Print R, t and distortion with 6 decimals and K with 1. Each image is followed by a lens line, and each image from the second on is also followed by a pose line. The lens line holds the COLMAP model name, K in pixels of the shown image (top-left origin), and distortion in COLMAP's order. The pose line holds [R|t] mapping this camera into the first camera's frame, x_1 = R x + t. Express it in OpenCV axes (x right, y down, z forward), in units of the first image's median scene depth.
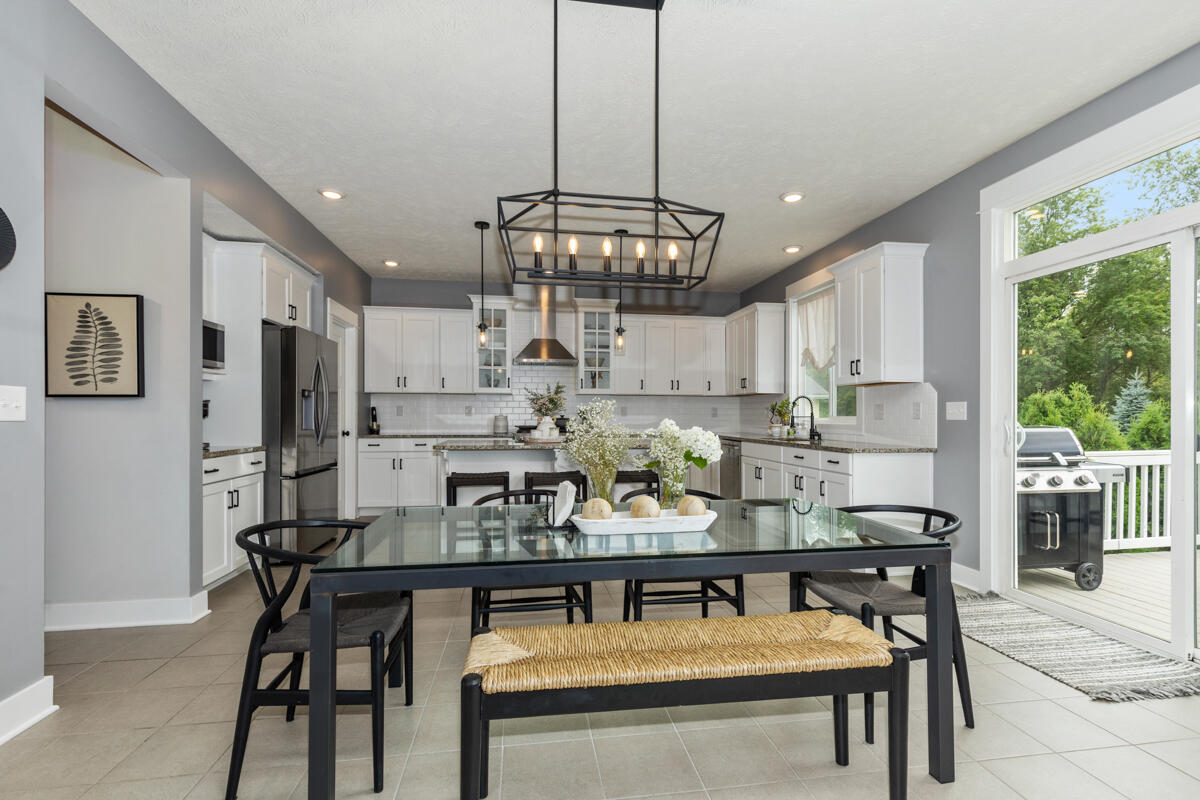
lens RADIAL K [[543.2, 0, 605.1], [0, 543.2, 416.3], [0, 0, 1]] dist [0.002478, 0.000333]
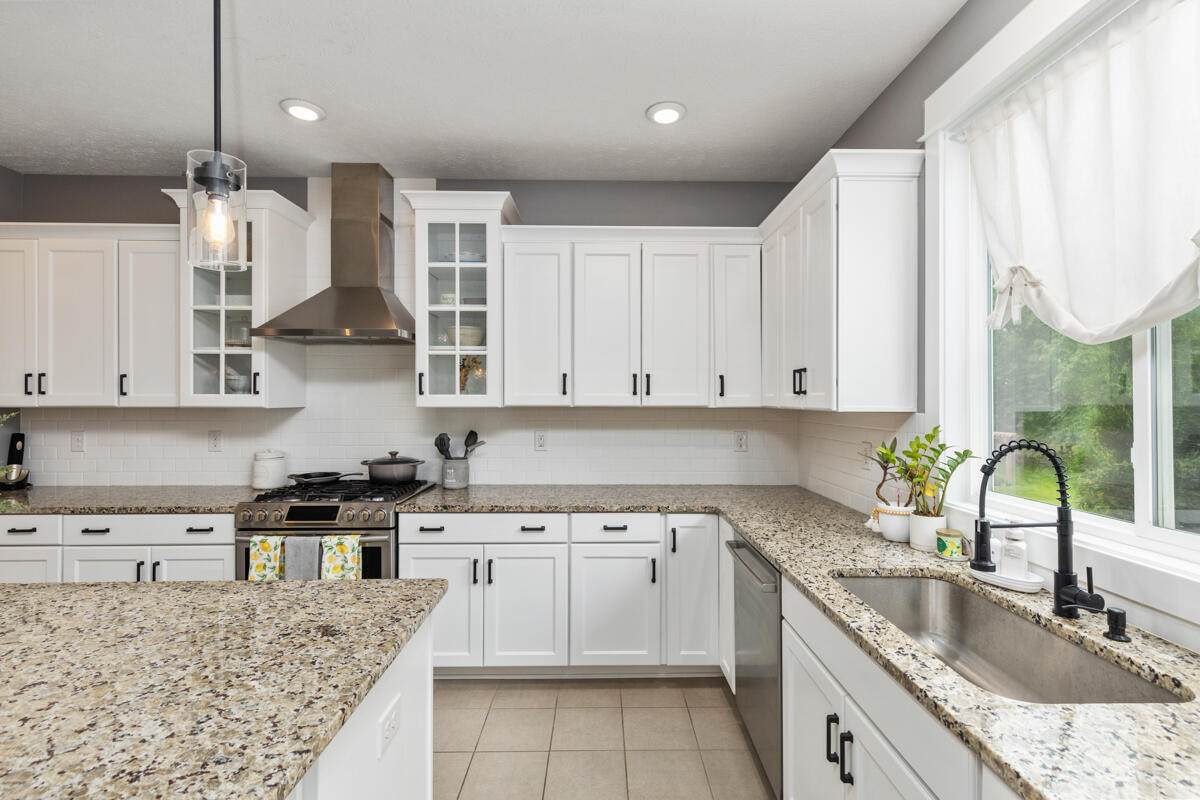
lens RADIAL K [[543.2, 0, 609.3], [0, 543.2, 402.4], [0, 0, 1]] dist [0.002478, 0.000333]
pose [[0.991247, -0.001748, -0.132006, 0.207600], [0.001743, 0.999998, -0.000150, -0.055652], [0.132006, -0.000082, 0.991249, 0.725536]]
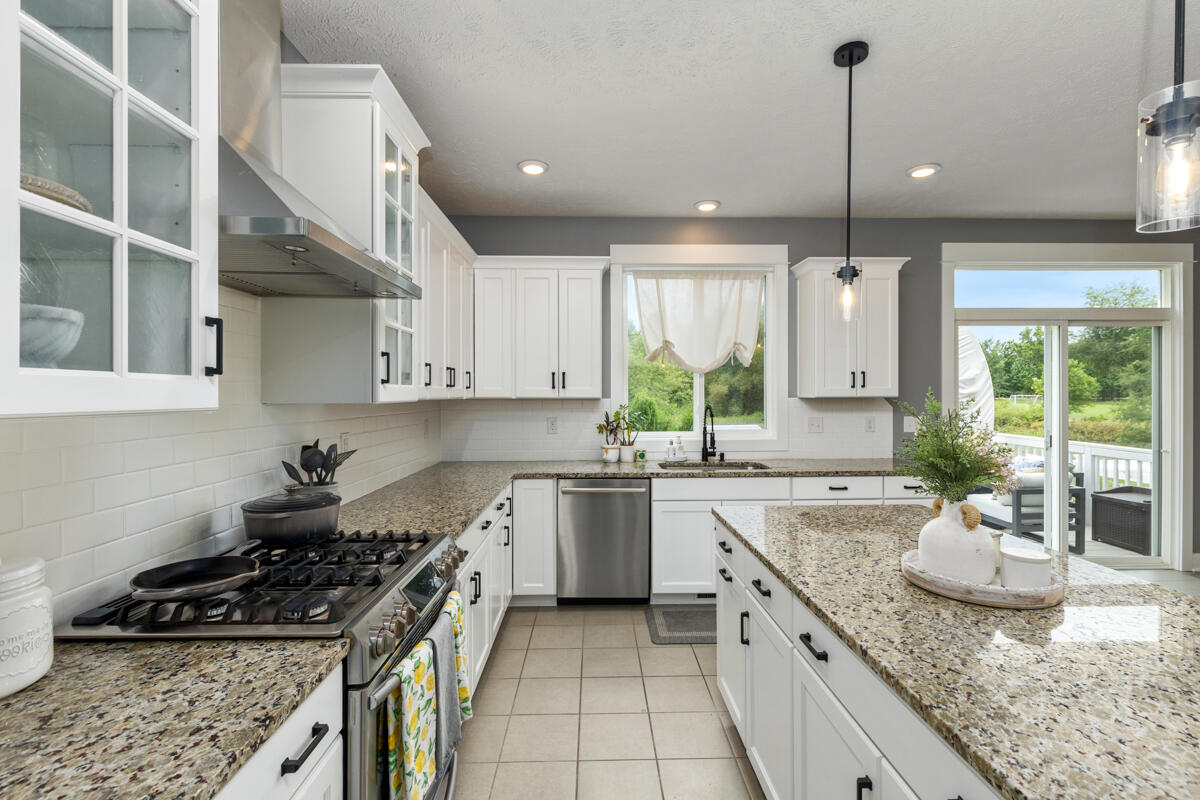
lens RADIAL K [[543.2, 0, 599.5], [0, 543.2, 390.9], [0, 0, 1]] dist [0.002478, 0.000333]
pose [[0.134548, -0.000253, 0.990907, -0.401899], [0.005837, 0.999983, -0.000537, -0.058092], [-0.990890, 0.005856, 0.134547, 1.046754]]
